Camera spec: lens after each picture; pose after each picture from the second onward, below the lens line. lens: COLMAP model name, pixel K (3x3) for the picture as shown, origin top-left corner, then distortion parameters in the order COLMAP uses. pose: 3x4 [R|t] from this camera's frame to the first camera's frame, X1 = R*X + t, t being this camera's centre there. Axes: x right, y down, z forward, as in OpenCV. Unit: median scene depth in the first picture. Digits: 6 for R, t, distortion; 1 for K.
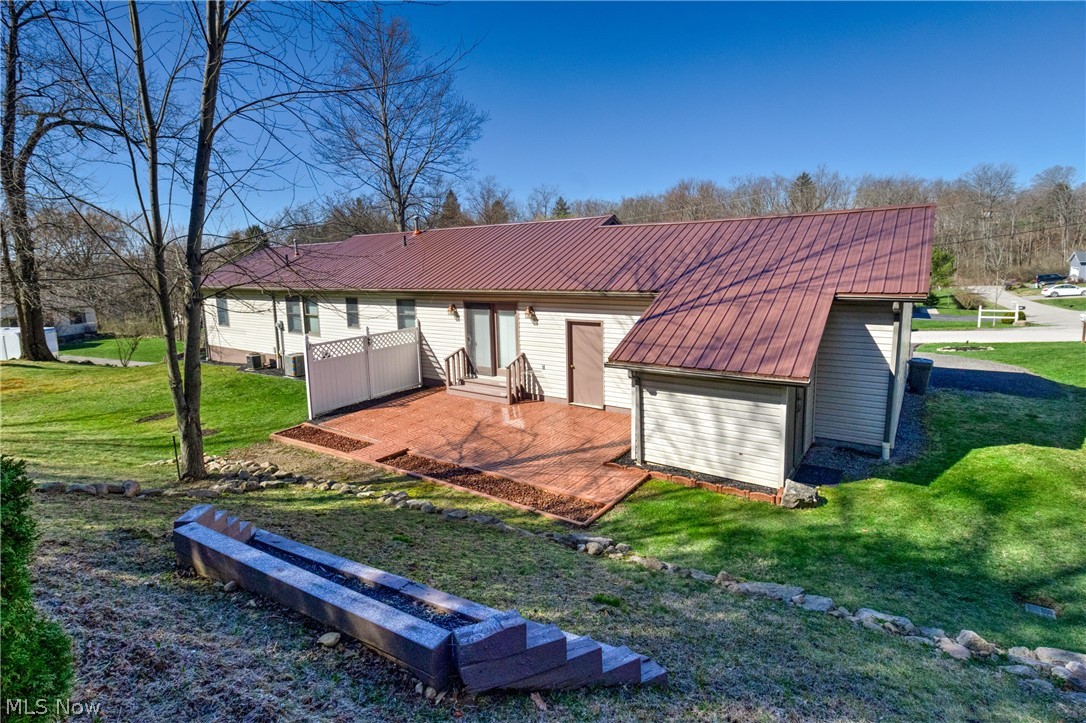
lens RADIAL K [[498.4, 0, 553.7], [0, 498.4, 354.0], [0, 0, 1]] dist [0.001649, 0.000731]
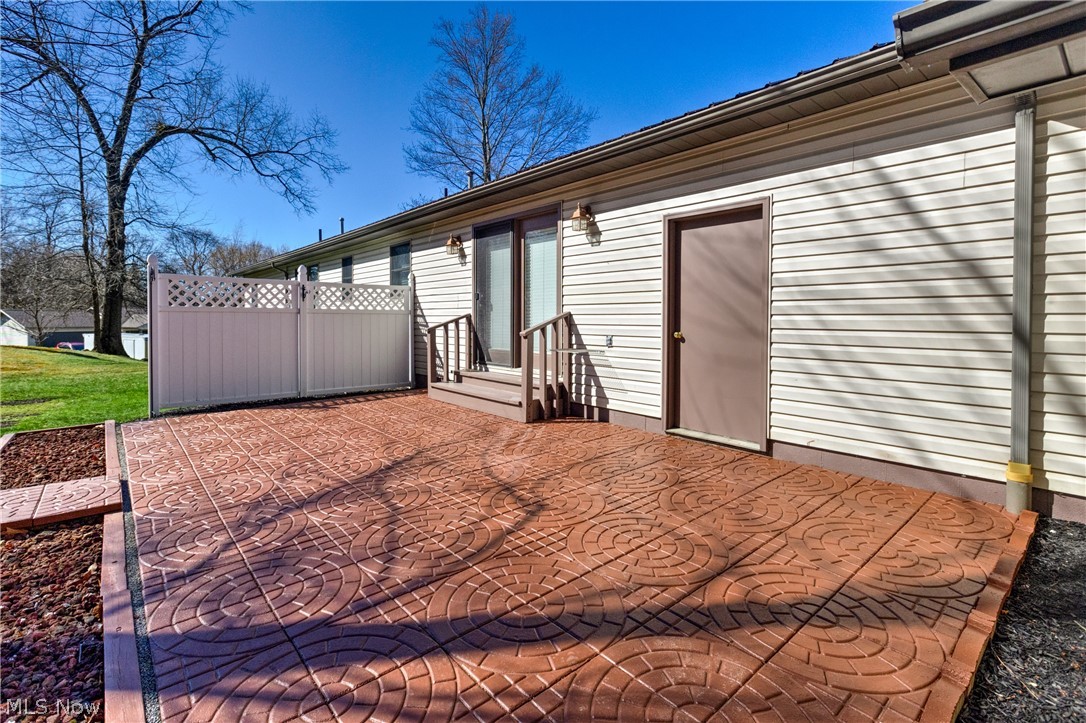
lens RADIAL K [[498.4, 0, 527.9], [0, 498.4, 335.6], [0, 0, 1]] dist [0.001649, 0.000731]
pose [[0.959115, 0.030382, -0.281382, 0.031871], [-0.067231, 0.990220, -0.122245, 0.076276], [0.274916, 0.136164, 0.951777, 0.552348]]
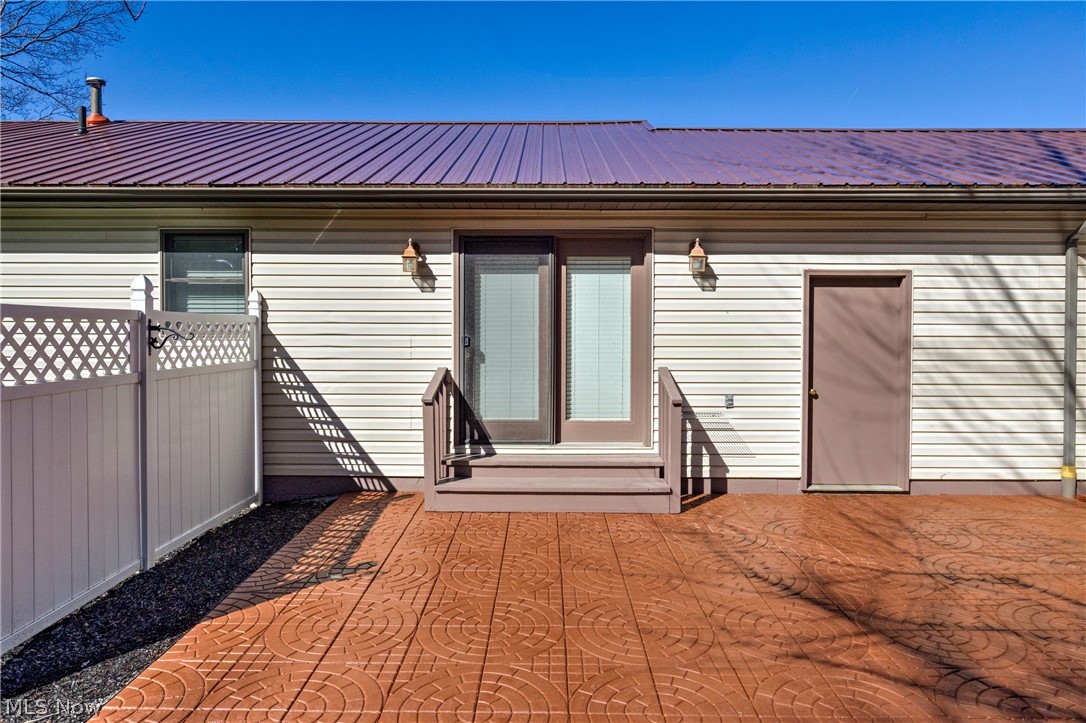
lens RADIAL K [[657.6, 0, 547.1], [0, 657.6, 362.5], [0, 0, 1]] dist [0.000086, -0.003970]
pose [[0.840324, -0.000949, 0.542084, -0.394723], [0.074470, 0.990719, -0.113707, 0.042320], [-0.536945, 0.135919, 0.832596, 0.633370]]
